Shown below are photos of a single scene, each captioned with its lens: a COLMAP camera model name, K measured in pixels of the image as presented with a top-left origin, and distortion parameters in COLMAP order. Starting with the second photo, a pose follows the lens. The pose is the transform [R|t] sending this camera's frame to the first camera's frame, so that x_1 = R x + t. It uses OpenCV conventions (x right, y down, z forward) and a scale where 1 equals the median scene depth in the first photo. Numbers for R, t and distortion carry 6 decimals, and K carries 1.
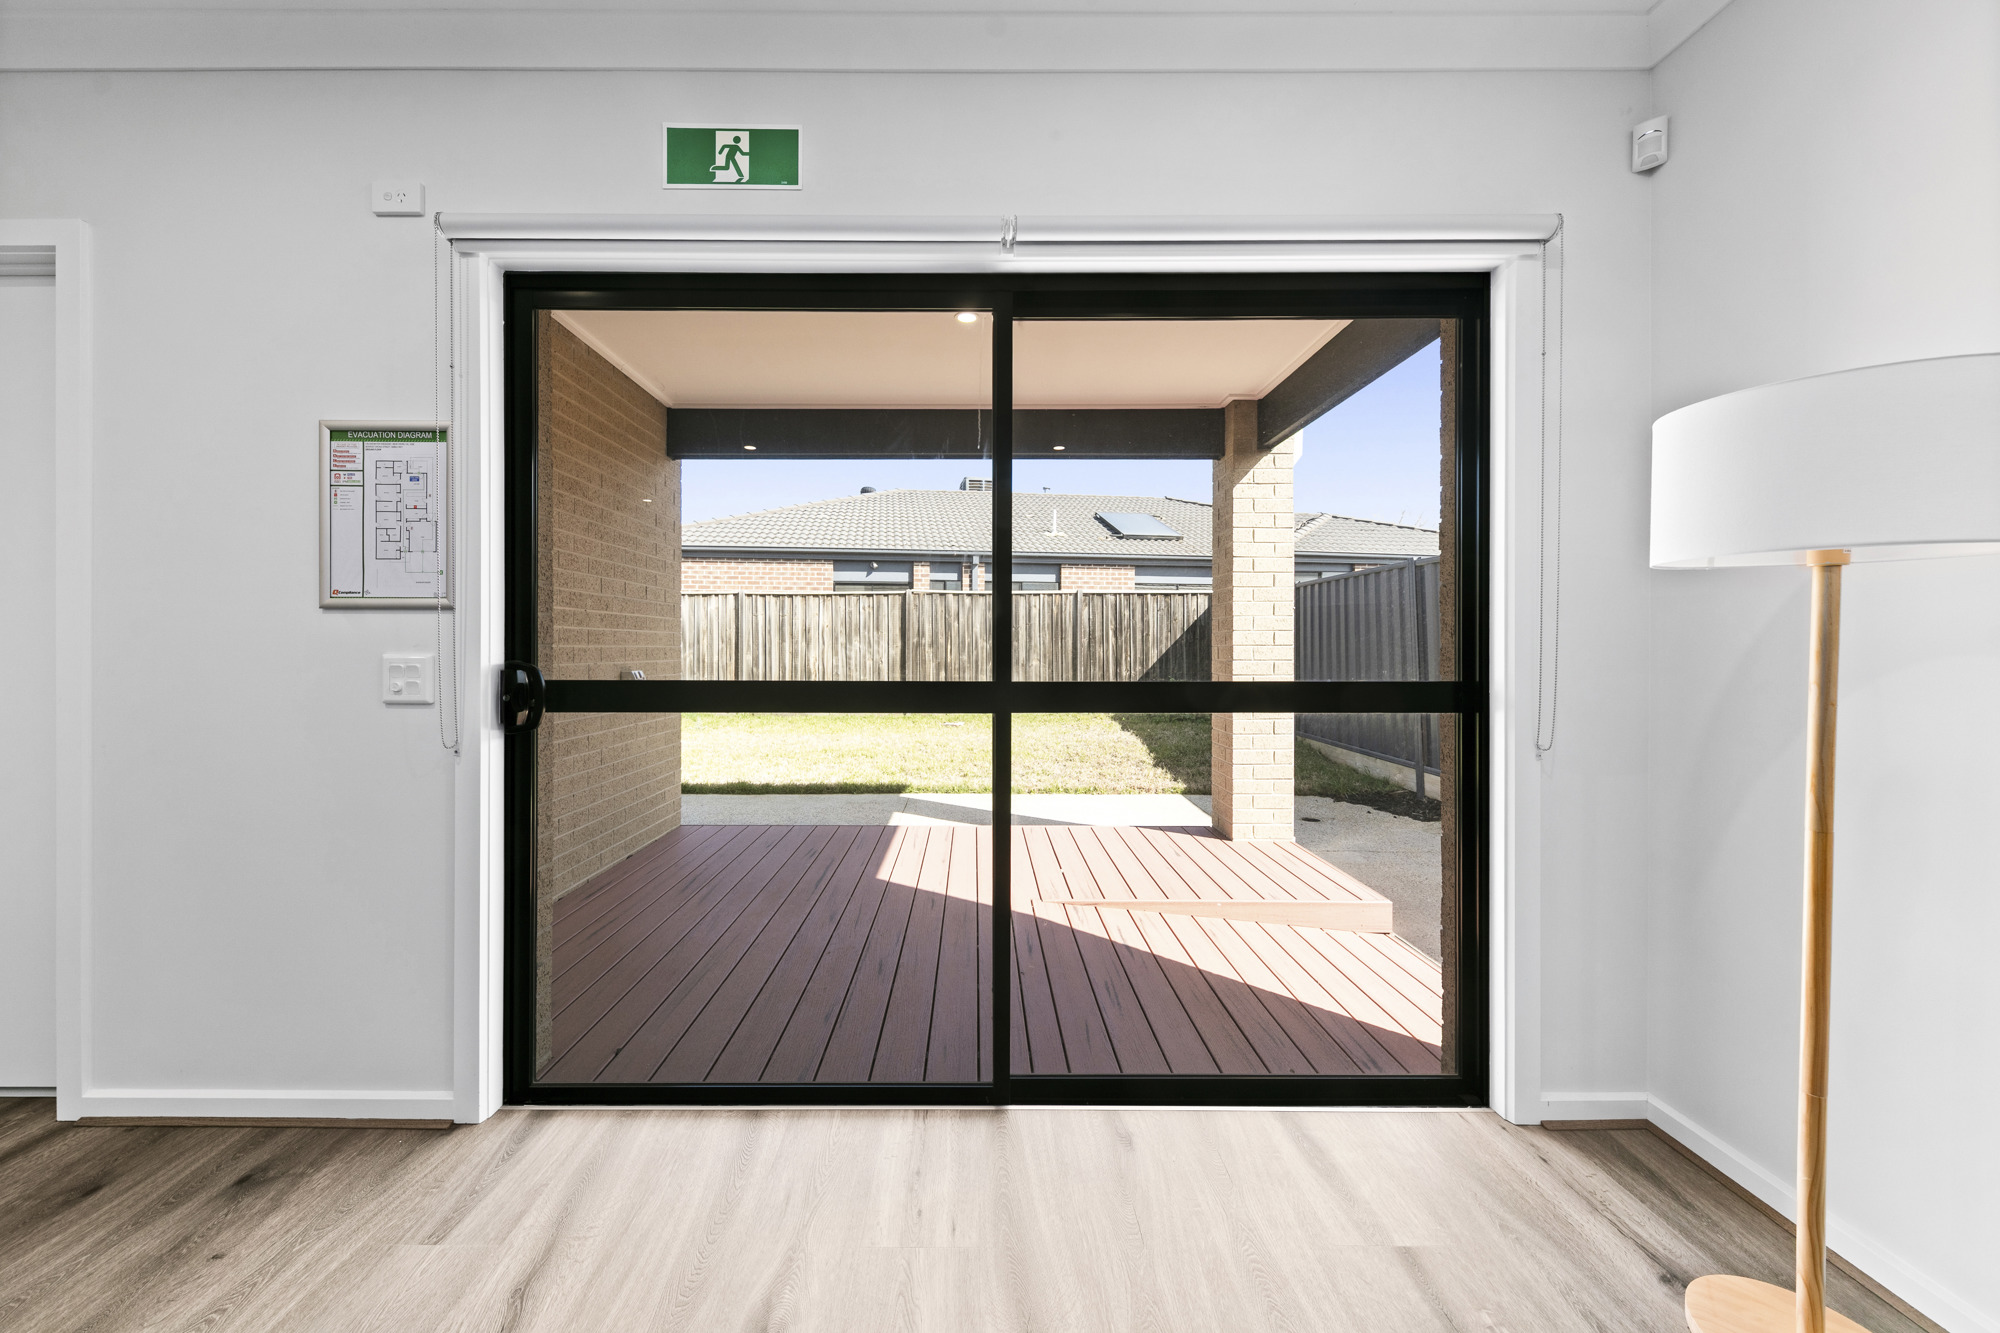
lens RADIAL K [[703.6, 0, 976.2], [0, 703.6, 646.0], [0, 0, 1]] dist [0.001258, -0.000112]
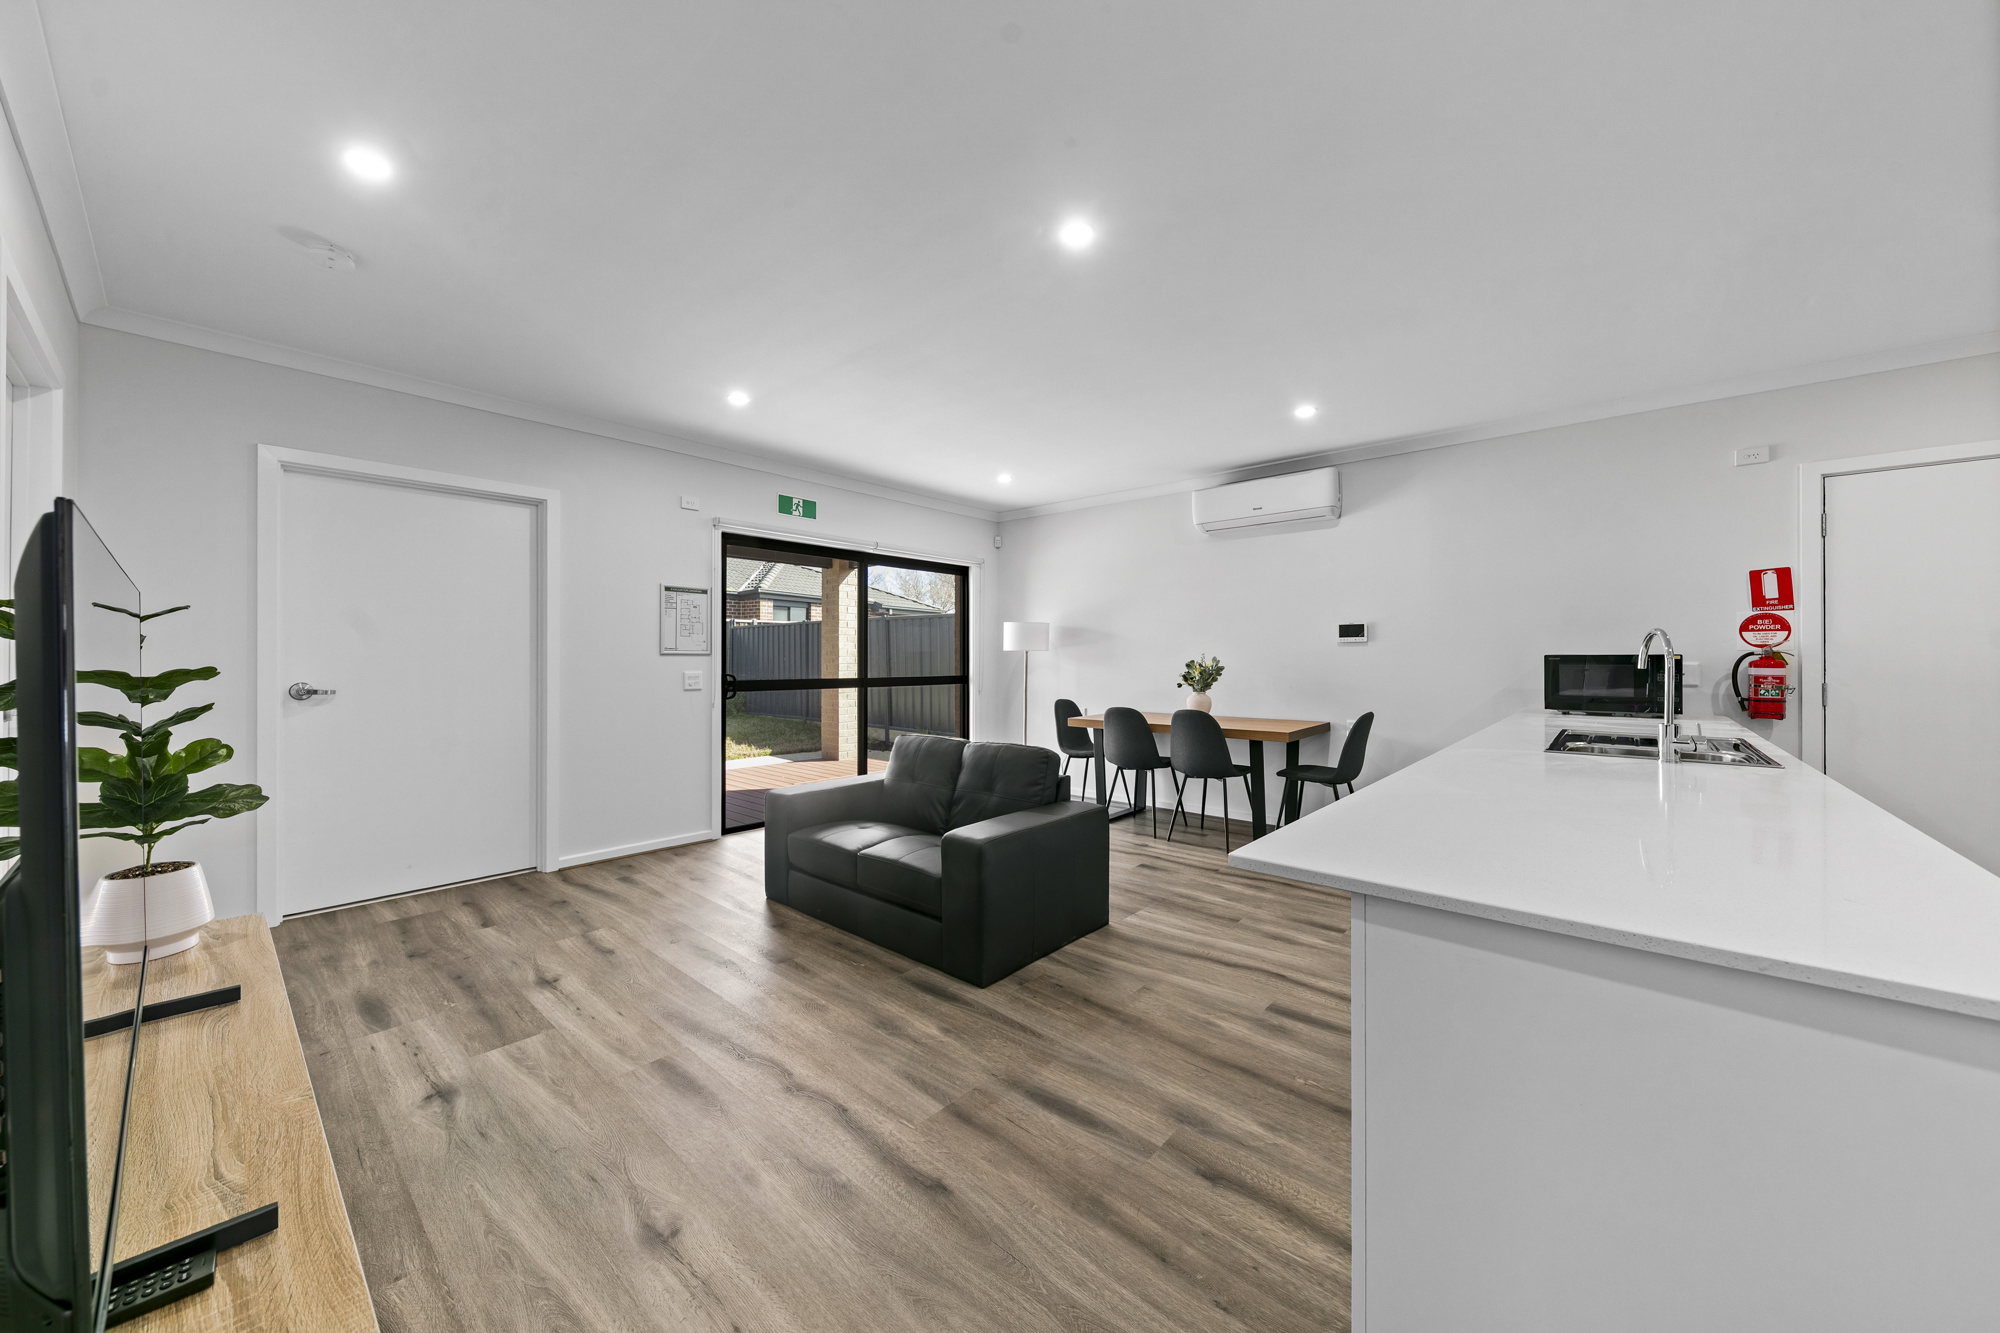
lens RADIAL K [[709.1, 0, 998.1], [0, 709.1, 653.9], [0, 0, 1]] dist [0.015410, -0.005945]
pose [[0.666745, 0.004734, 0.745270, -0.853922], [0.000037, 0.999980, -0.006384, -0.016403], [-0.745286, 0.004284, 0.666732, -0.704045]]
